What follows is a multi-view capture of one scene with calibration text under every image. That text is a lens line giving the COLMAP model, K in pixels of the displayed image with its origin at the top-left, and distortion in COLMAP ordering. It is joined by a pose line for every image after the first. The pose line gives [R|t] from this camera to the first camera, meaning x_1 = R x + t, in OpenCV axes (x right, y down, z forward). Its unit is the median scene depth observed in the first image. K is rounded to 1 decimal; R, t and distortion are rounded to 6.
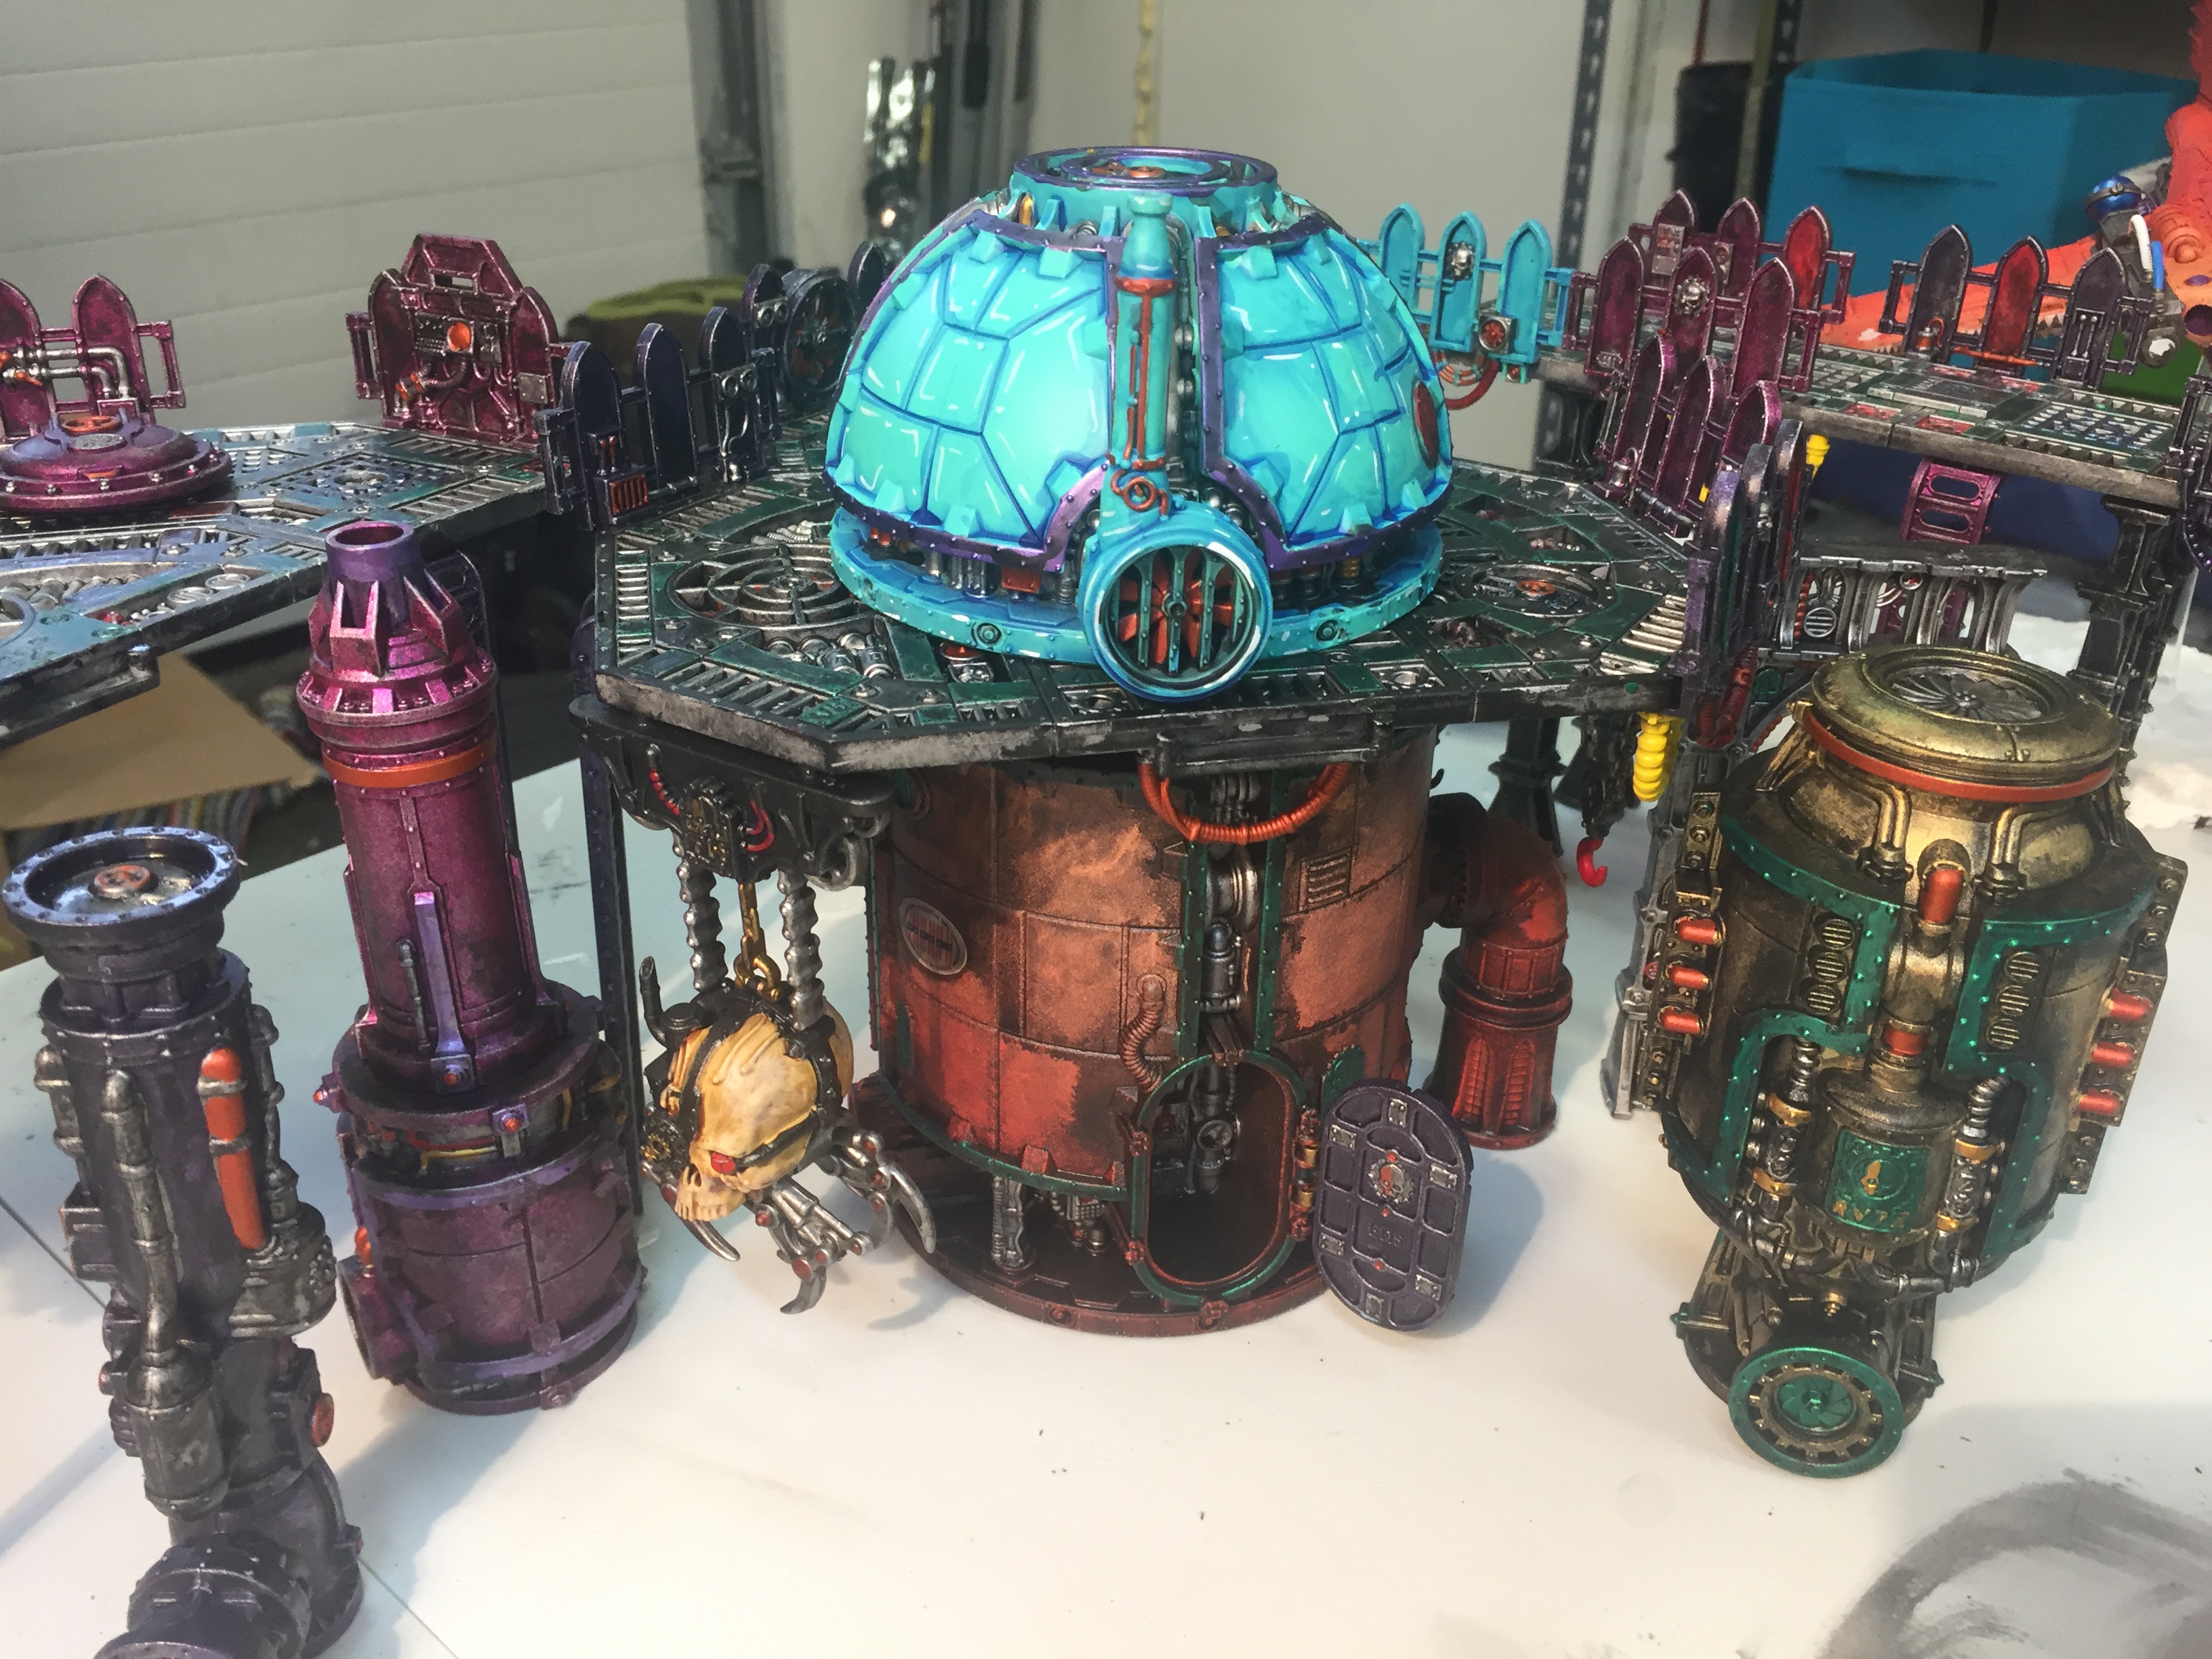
lens RADIAL K [[1944.8, 0, 1103.3], [0, 1944.8, 749.0], [0, 0, 1]] dist [0.058969, -0.104668]
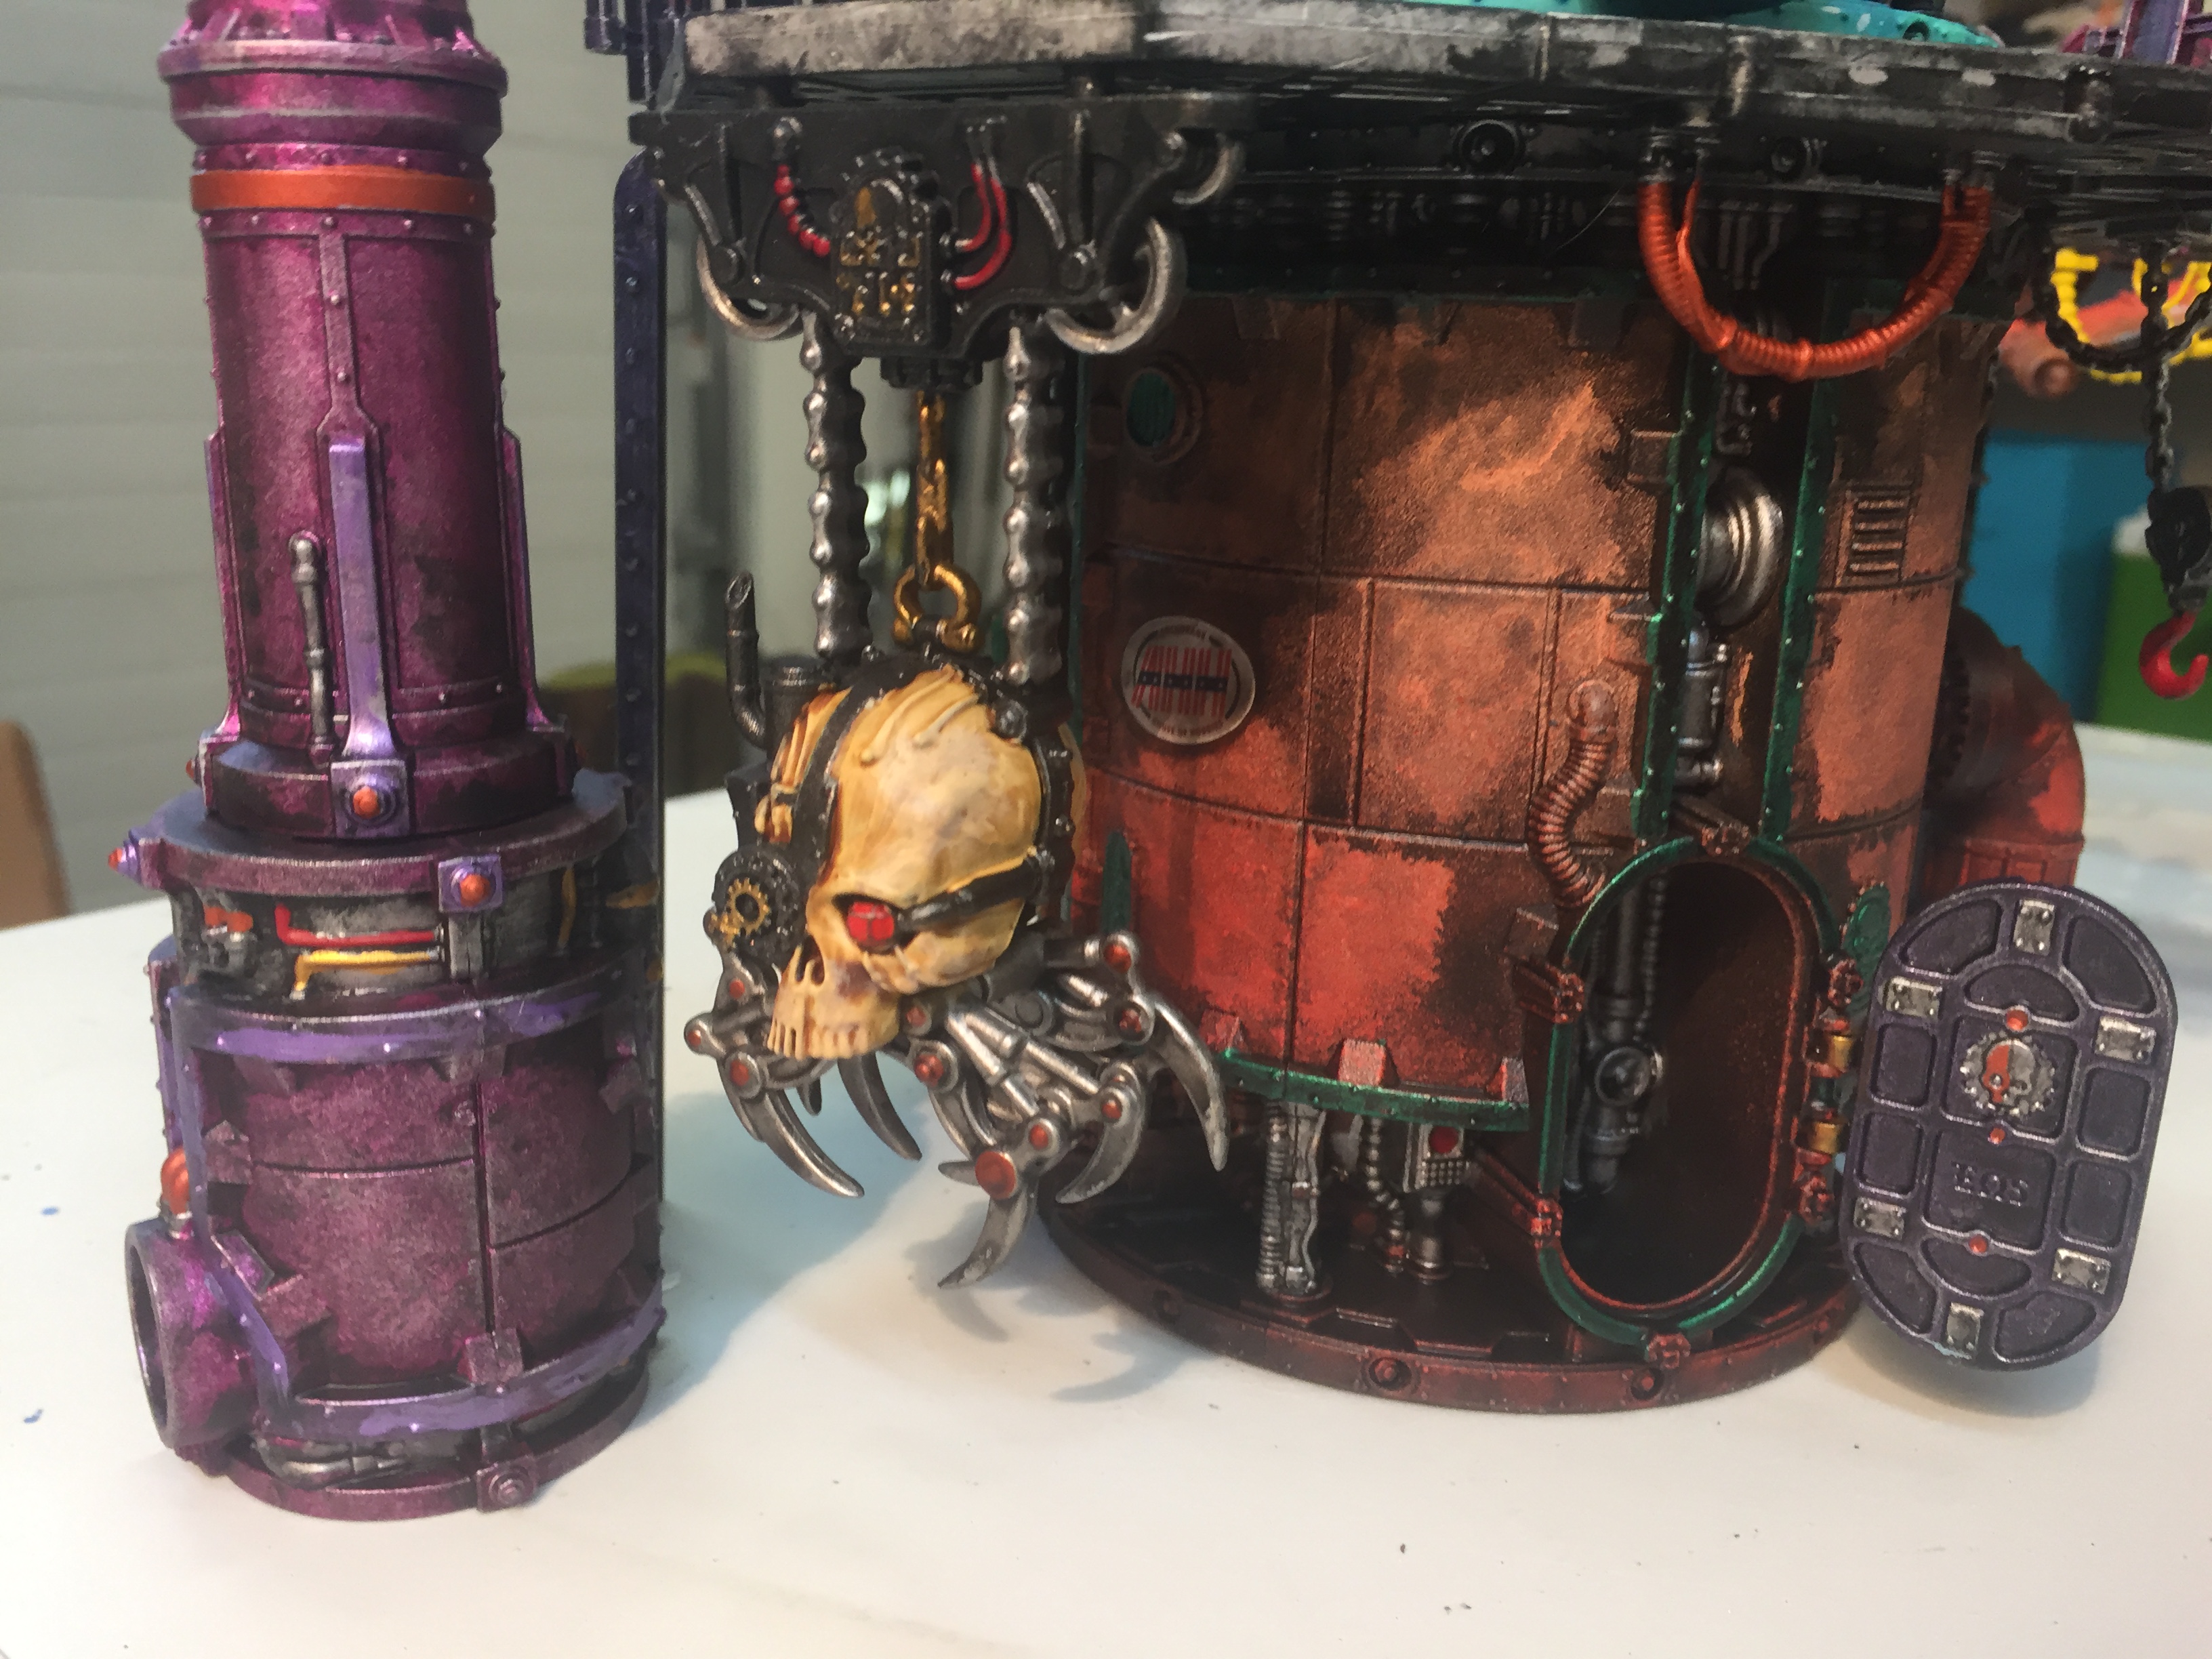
lens RADIAL K [[1944.8, 0, 1103.3], [0, 1944.8, 749.0], [0, 0, 1]] dist [0.058969, -0.104668]
pose [[0.999542, 0.011245, 0.028105, -0.137193], [-0.004623, 0.974256, -0.225396, 0.265986], [-0.029916, 0.225163, 0.973862, 0.439626]]
